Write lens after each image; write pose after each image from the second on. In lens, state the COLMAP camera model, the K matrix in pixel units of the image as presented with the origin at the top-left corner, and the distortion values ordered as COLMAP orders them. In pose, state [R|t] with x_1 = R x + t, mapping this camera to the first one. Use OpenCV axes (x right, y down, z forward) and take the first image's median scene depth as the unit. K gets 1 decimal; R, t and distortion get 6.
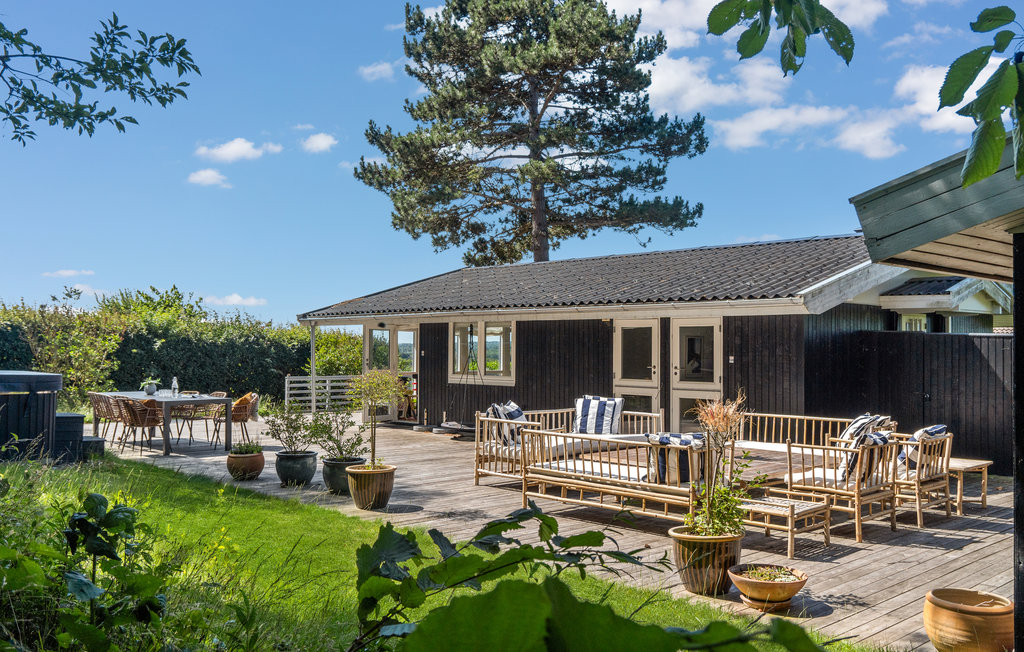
lens RADIAL K [[905.9, 0, 512.5], [0, 905.9, 328.1], [0, 0, 1]] dist [0.008163, 0.003776]
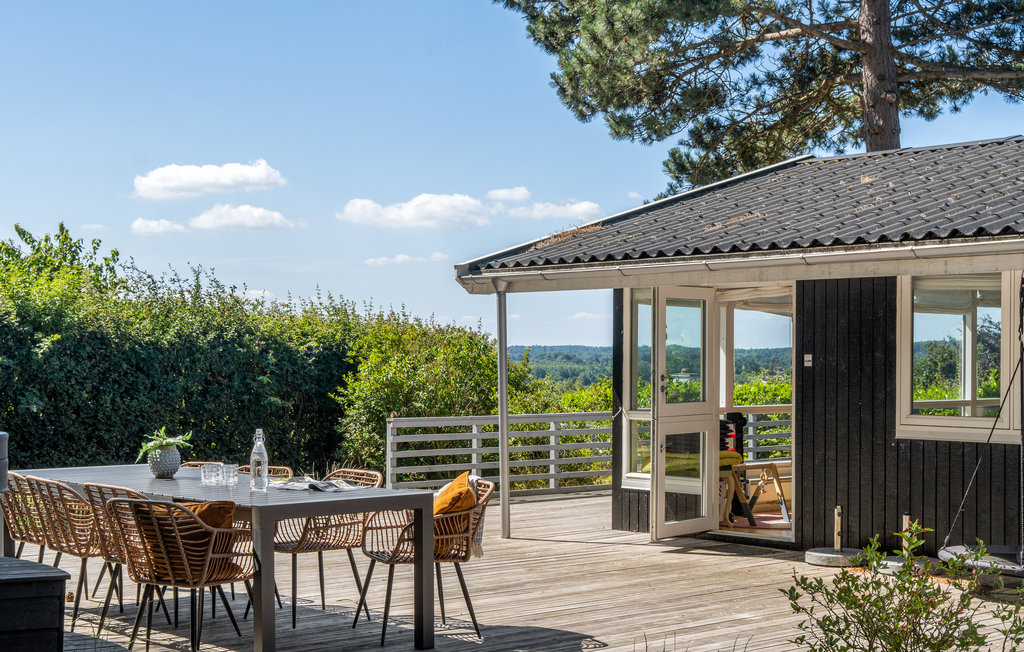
lens RADIAL K [[1584.0, 0, 511.9], [0, 1584.0, 329.0], [0, 0, 1]] dist [0.070110, 0.000000]
pose [[0.999165, -0.003560, -0.040699, -0.110437], [0.003722, 0.999985, 0.003898, 0.006538], [0.040685, -0.004047, 0.999164, 0.179932]]
